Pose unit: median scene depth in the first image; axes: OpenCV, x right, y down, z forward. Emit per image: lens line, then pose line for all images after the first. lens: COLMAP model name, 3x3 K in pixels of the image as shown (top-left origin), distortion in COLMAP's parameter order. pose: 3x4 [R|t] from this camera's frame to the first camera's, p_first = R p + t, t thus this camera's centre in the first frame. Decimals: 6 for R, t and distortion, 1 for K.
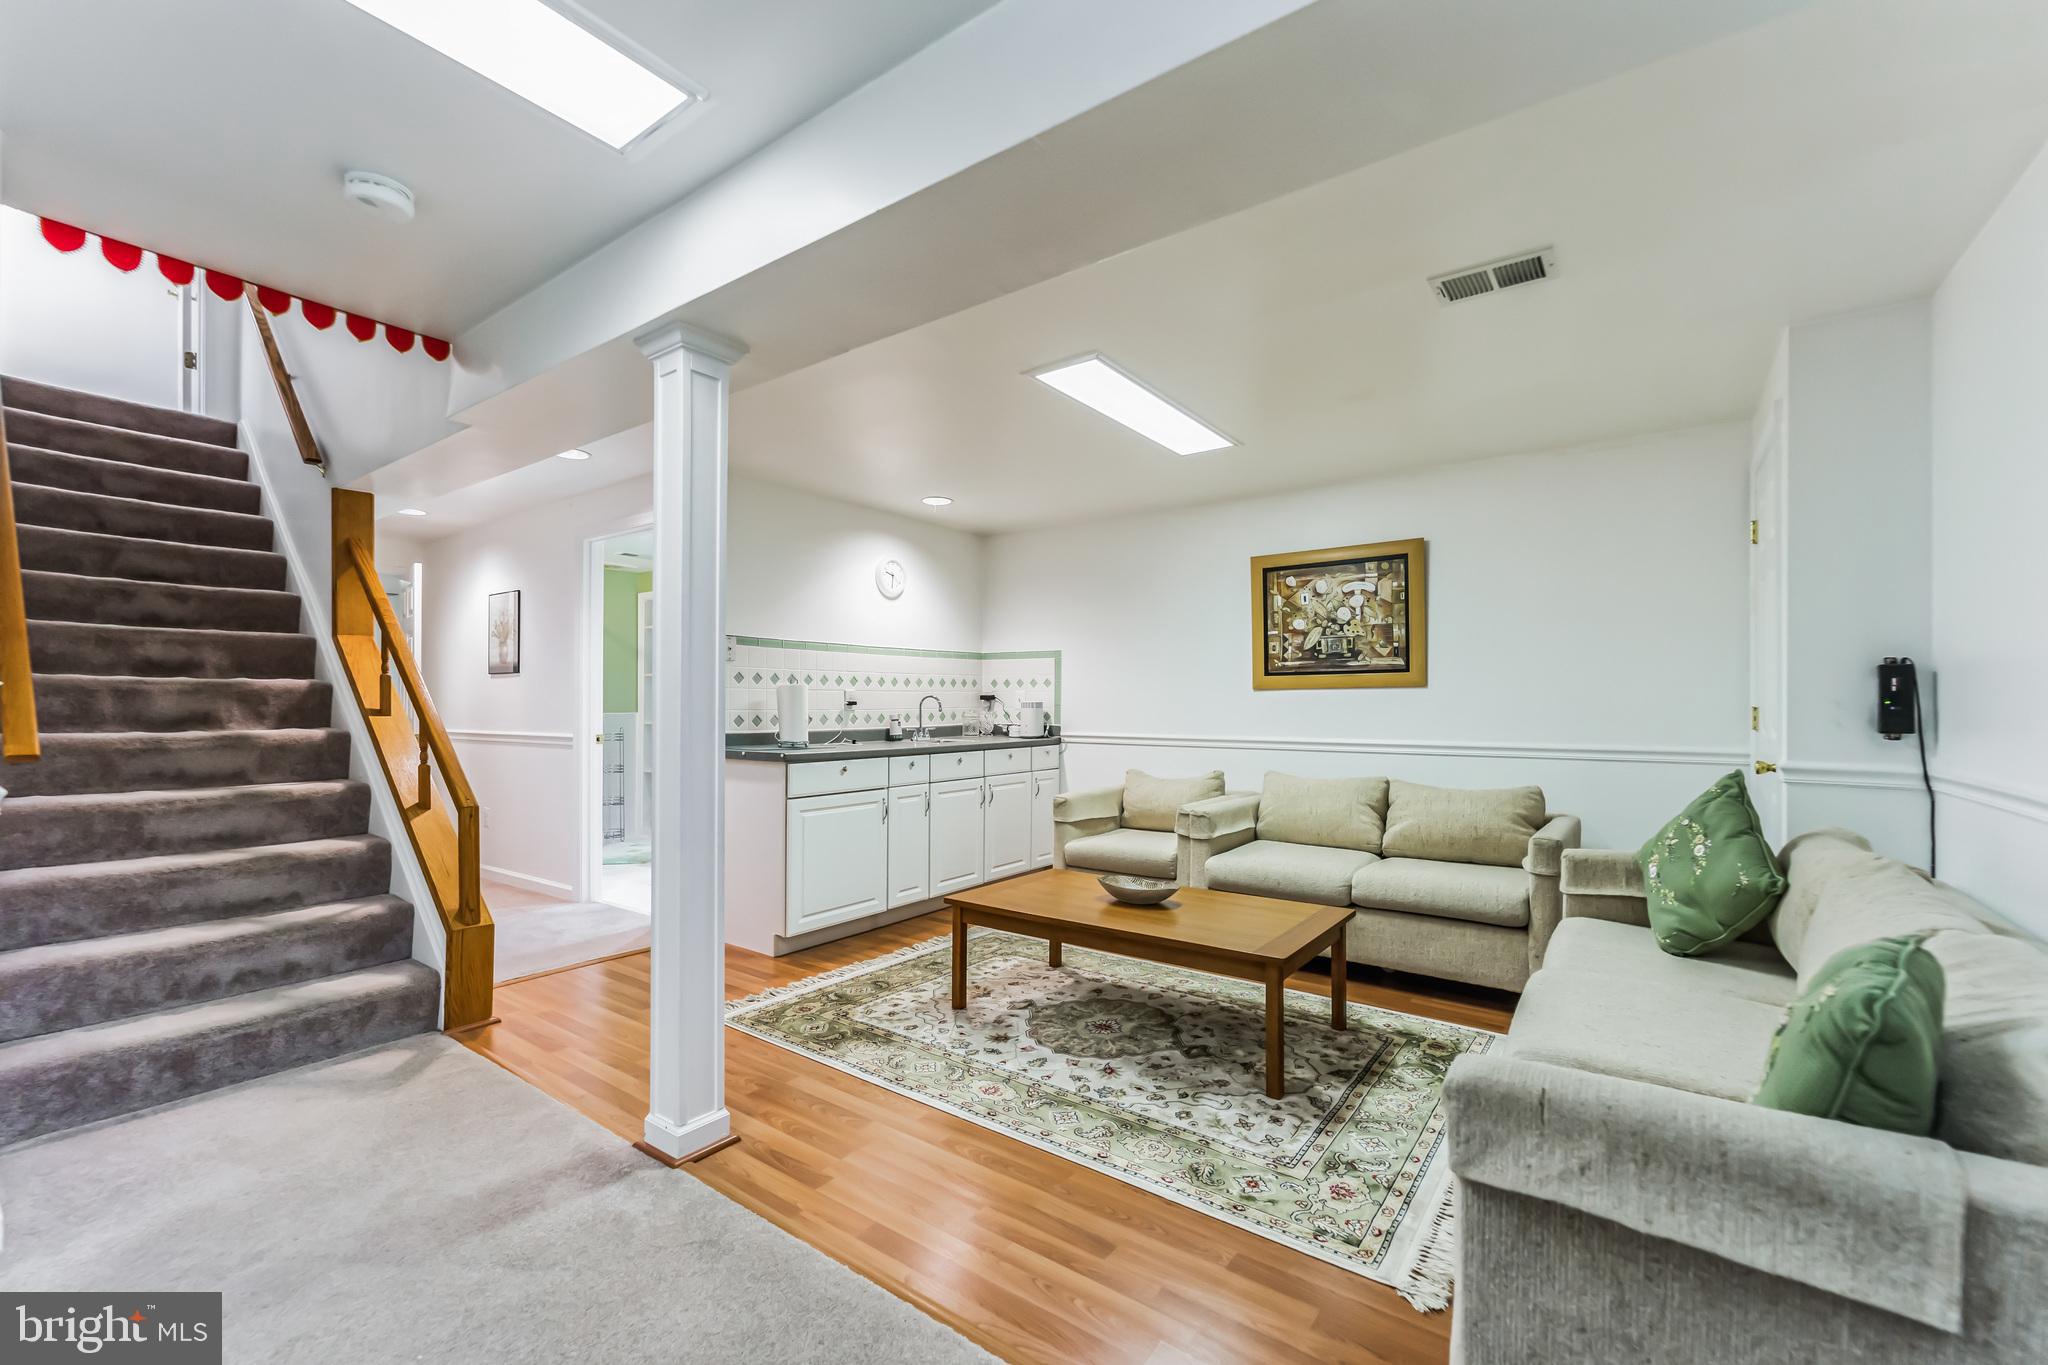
lens RADIAL K [[842.7, 0, 1023.2], [0, 842.7, 697.6], [0, 0, 1]] dist [0.000055, -0.000069]
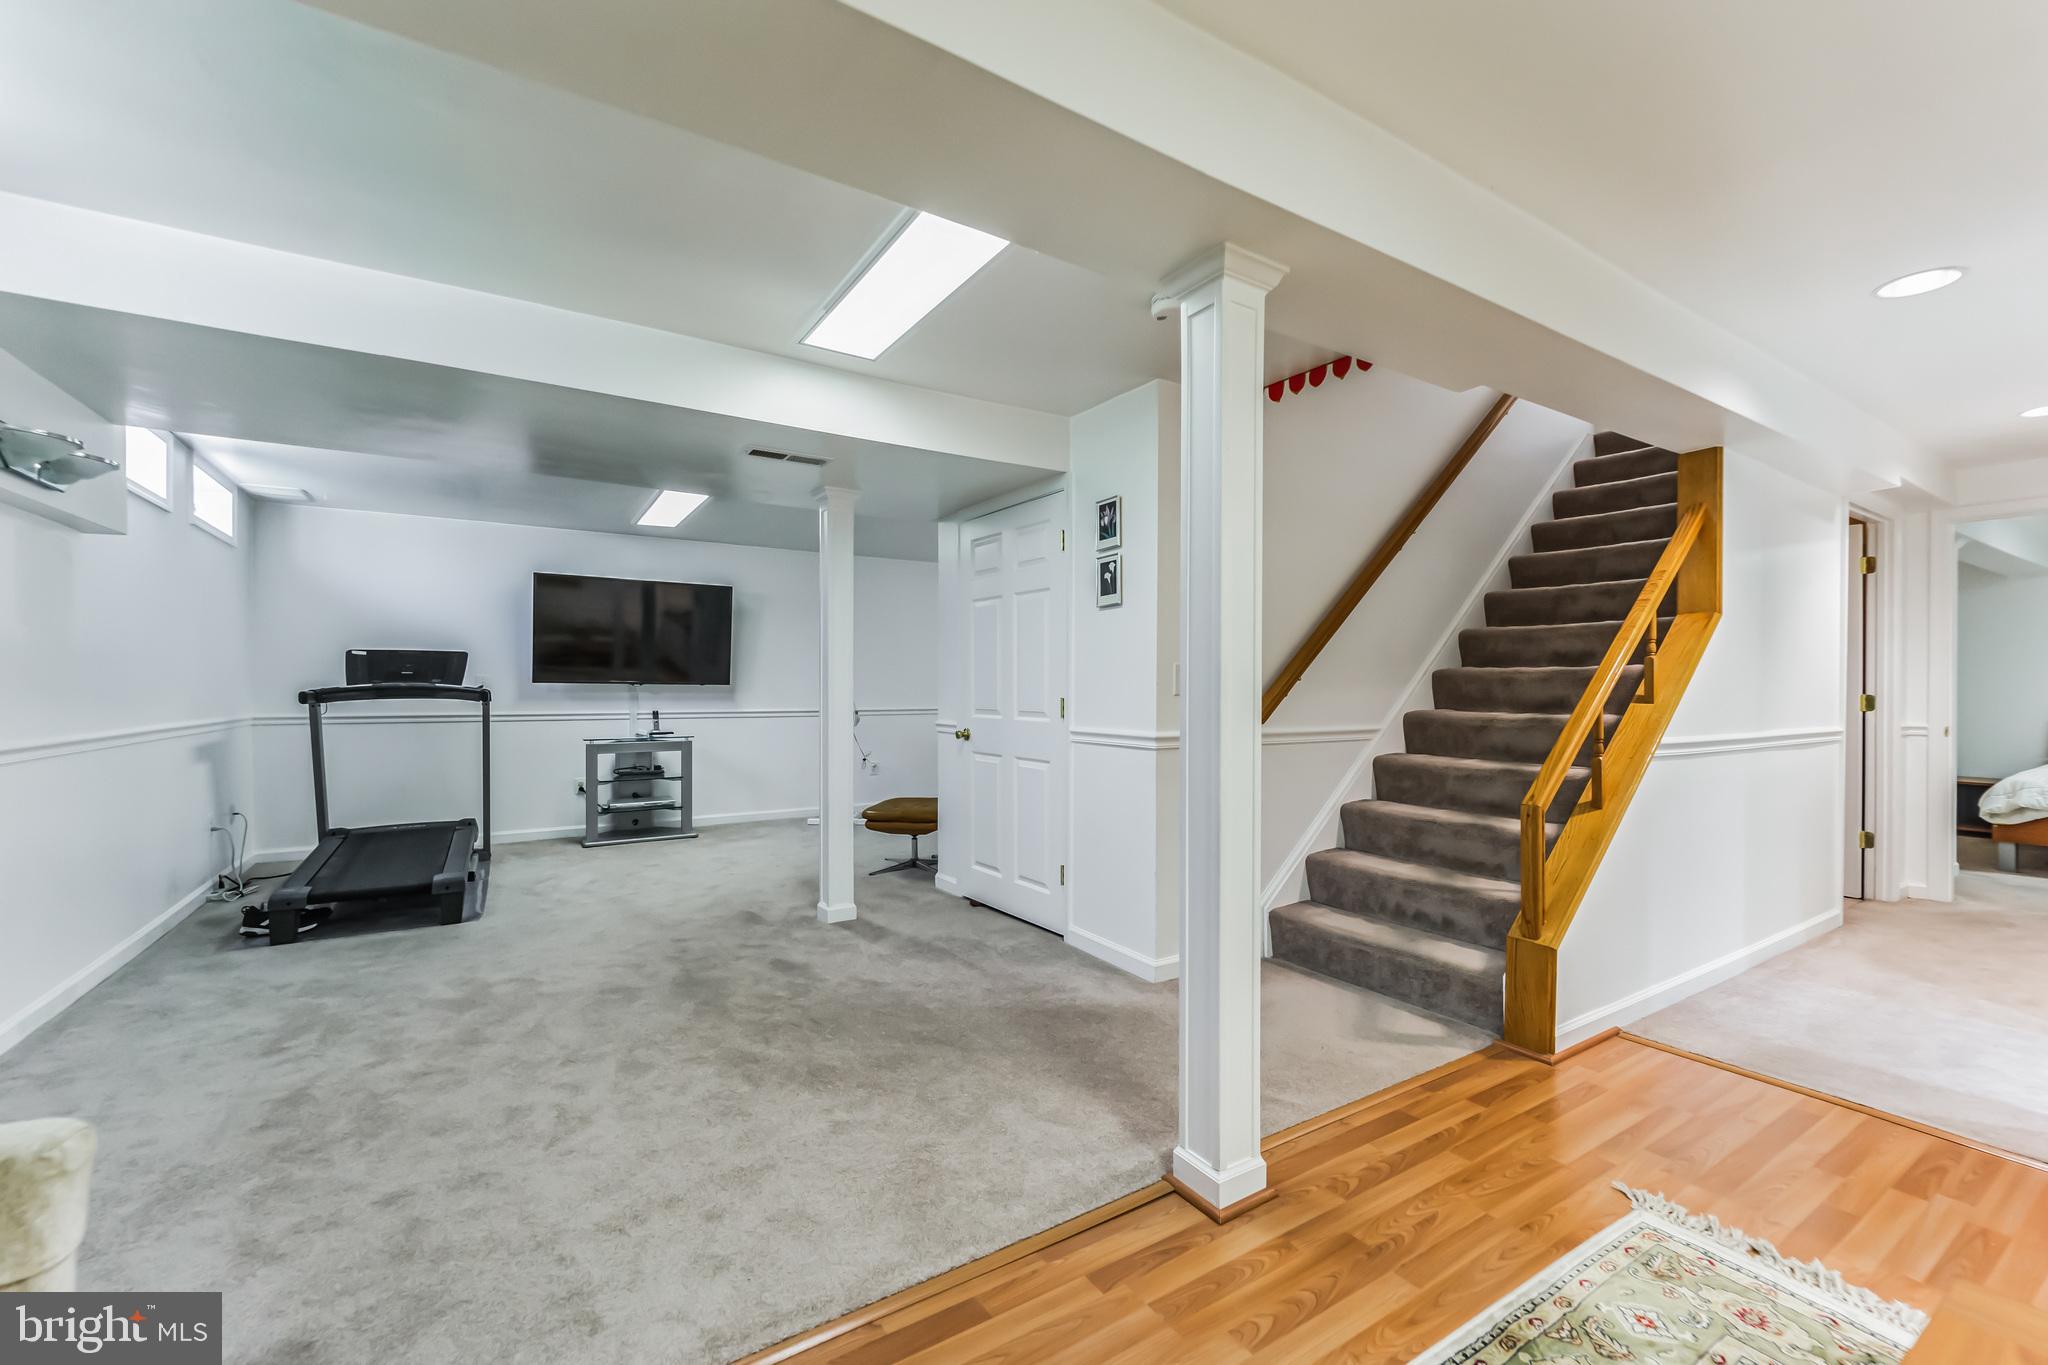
lens RADIAL K [[842.7, 0, 1024.7], [0, 842.7, 689.4], [0, 0, 1]] dist [0.000055, -0.000069]
pose [[-0.367877, -0.004165, -0.929865, 0.379184], [0.006625, 0.999953, -0.007100, 0.011557], [0.929851, -0.008772, -0.367833, 0.874333]]
